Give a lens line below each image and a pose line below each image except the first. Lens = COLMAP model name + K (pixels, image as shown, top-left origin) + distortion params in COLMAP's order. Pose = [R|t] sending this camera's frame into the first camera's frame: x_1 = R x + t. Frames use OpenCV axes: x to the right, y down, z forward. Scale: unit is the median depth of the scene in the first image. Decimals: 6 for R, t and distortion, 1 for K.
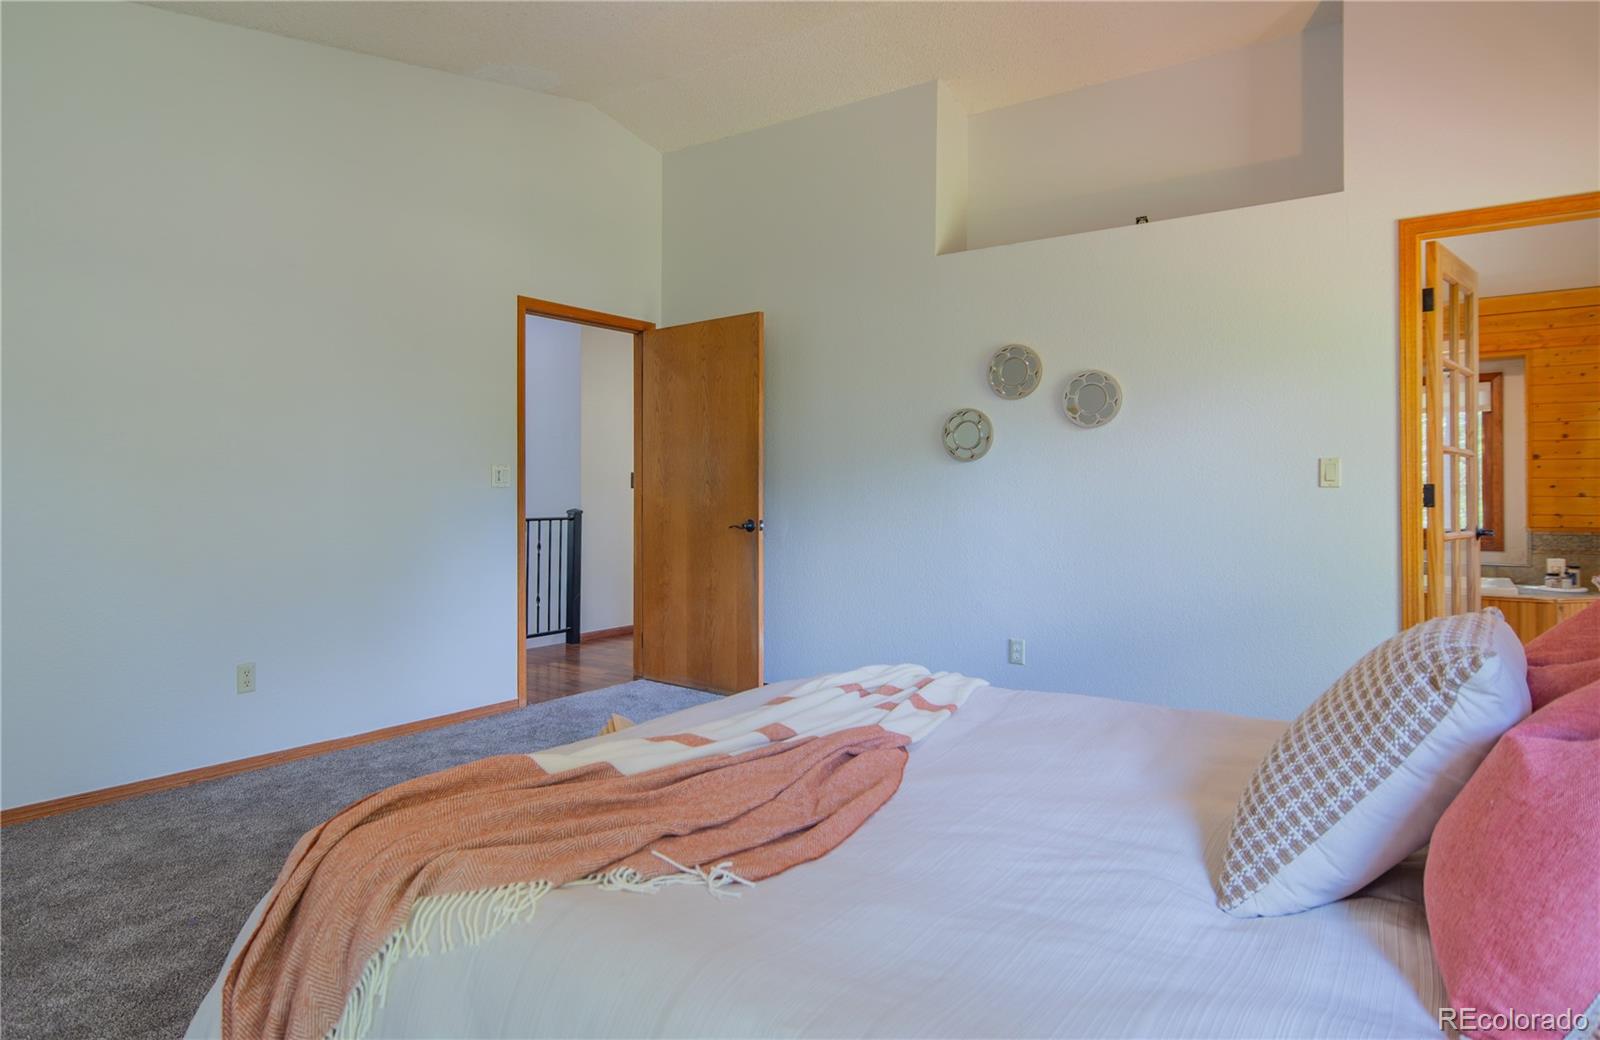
lens RADIAL K [[830.1, 0, 838.8], [0, 830.1, 473.4], [0, 0, 1]] dist [0.002295, -0.000123]
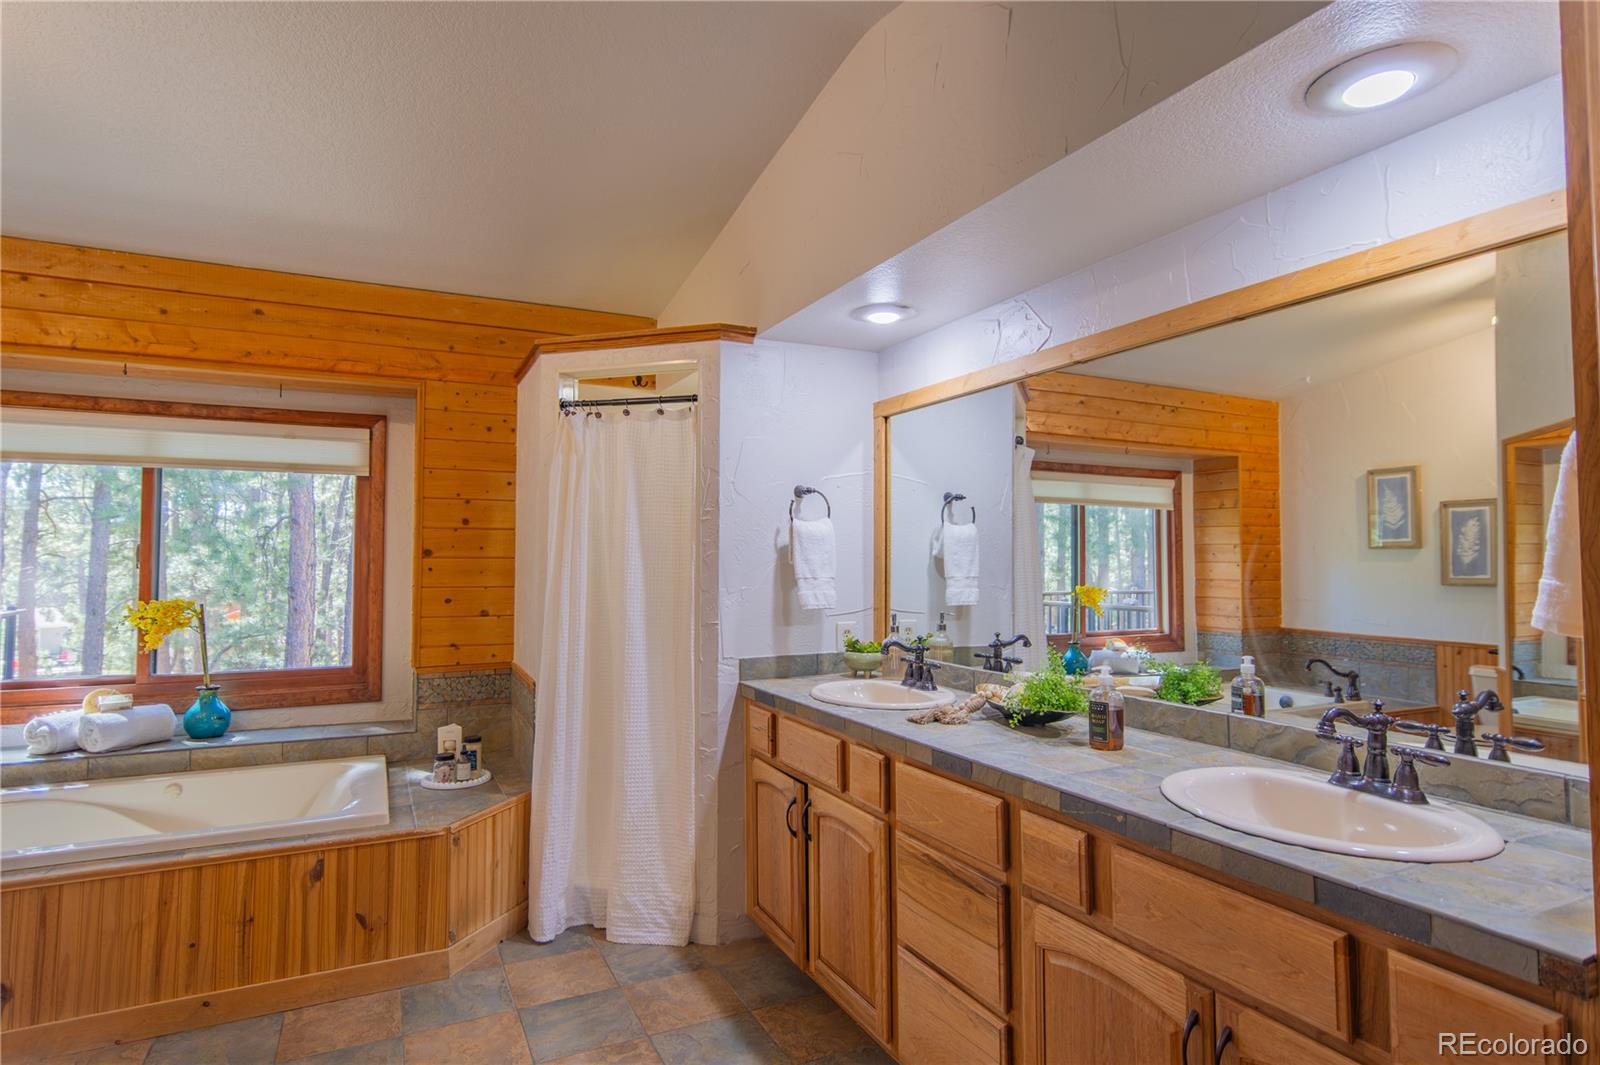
lens RADIAL K [[867.6, 0, 795.6], [0, 867.6, 527.8], [0, 0, 1]] dist [-0.004958, 0.003568]
pose [[0.459750, 0.030869, 0.887512, 0.394351], [-0.012785, 0.999522, -0.028142, -0.024508], [-0.887956, 0.001591, 0.459925, 0.463065]]
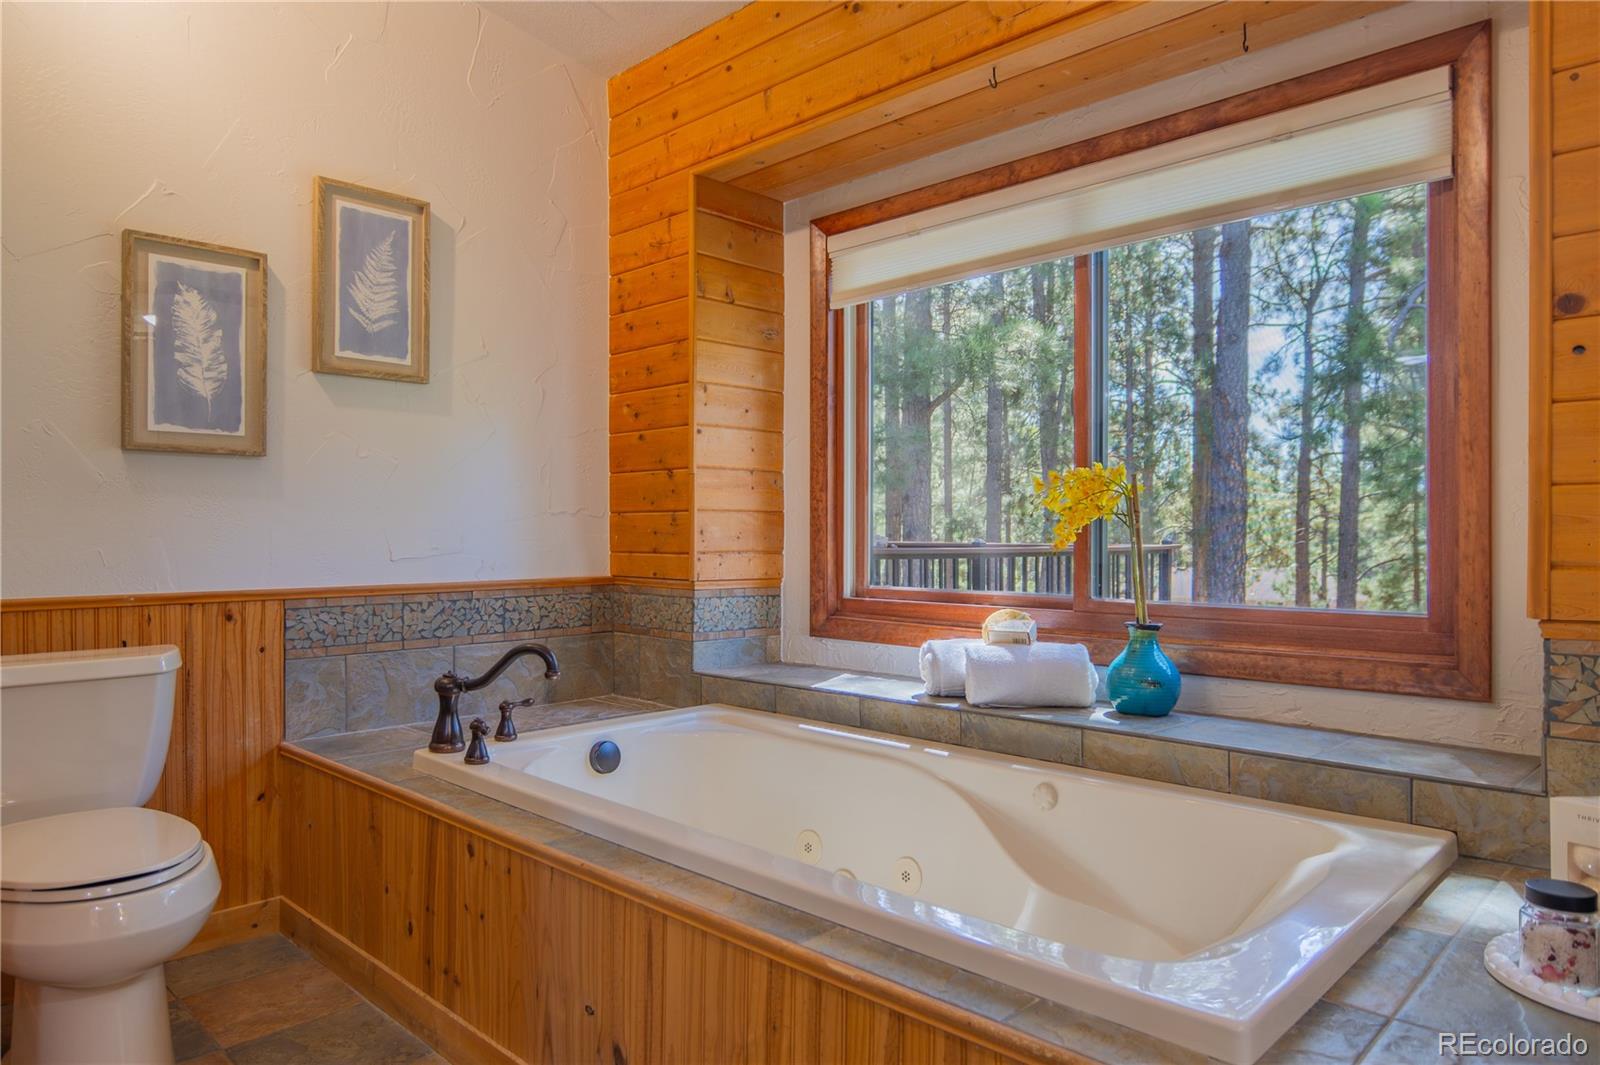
lens RADIAL K [[1016.3, 0, 799.9], [0, 1016.3, 537.0], [0, 0, 1]] dist [-0.016501, 0.000000]
pose [[0.991123, -0.002224, -0.132926, 0.680746], [0.004178, 0.999887, 0.014422, 0.038391], [0.132879, -0.014849, 0.991021, 0.715598]]
